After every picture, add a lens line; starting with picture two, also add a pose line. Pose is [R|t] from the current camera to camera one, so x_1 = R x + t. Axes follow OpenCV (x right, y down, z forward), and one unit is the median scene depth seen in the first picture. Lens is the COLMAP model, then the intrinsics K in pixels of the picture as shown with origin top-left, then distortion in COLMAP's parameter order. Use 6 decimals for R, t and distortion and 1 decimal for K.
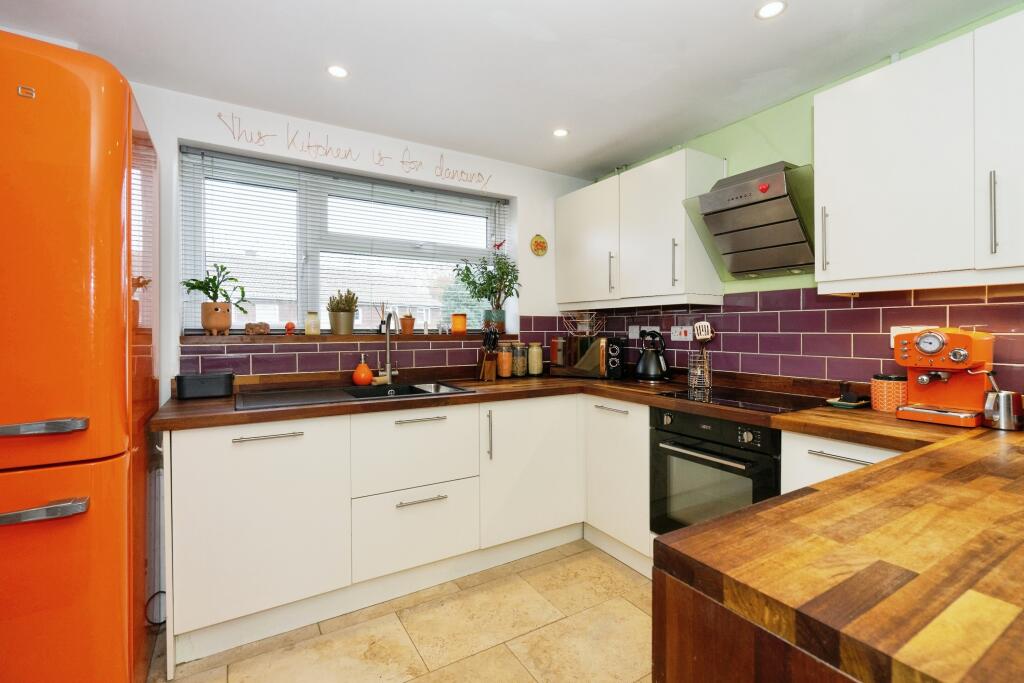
lens RADIAL K [[456.8, 0, 512.0], [0, 456.8, 341.5], [0, 0, 1]] dist [-0.002918, 0.000098]
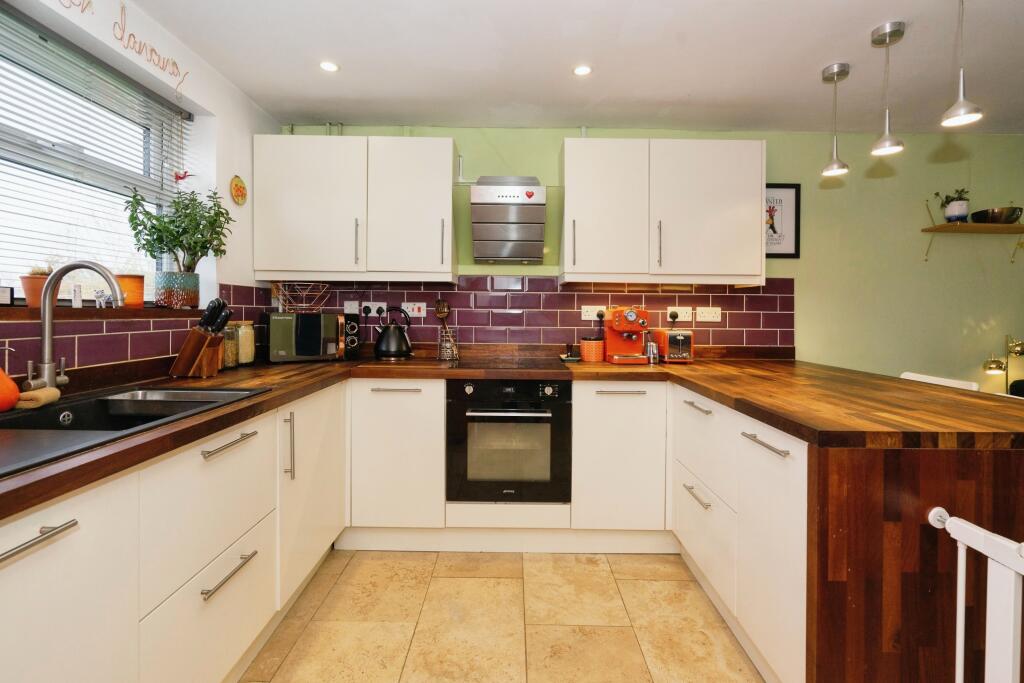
lens RADIAL K [[469.8, 0, 507.9], [0, 469.8, 317.5], [0, 0, 1]] dist [-0.002230, 0.000439]
pose [[0.525783, -0.005286, 0.850602, -0.442387], [0.011763, 0.999930, -0.001057, 0.003706], [-0.850537, 0.010561, 0.525809, 0.274639]]
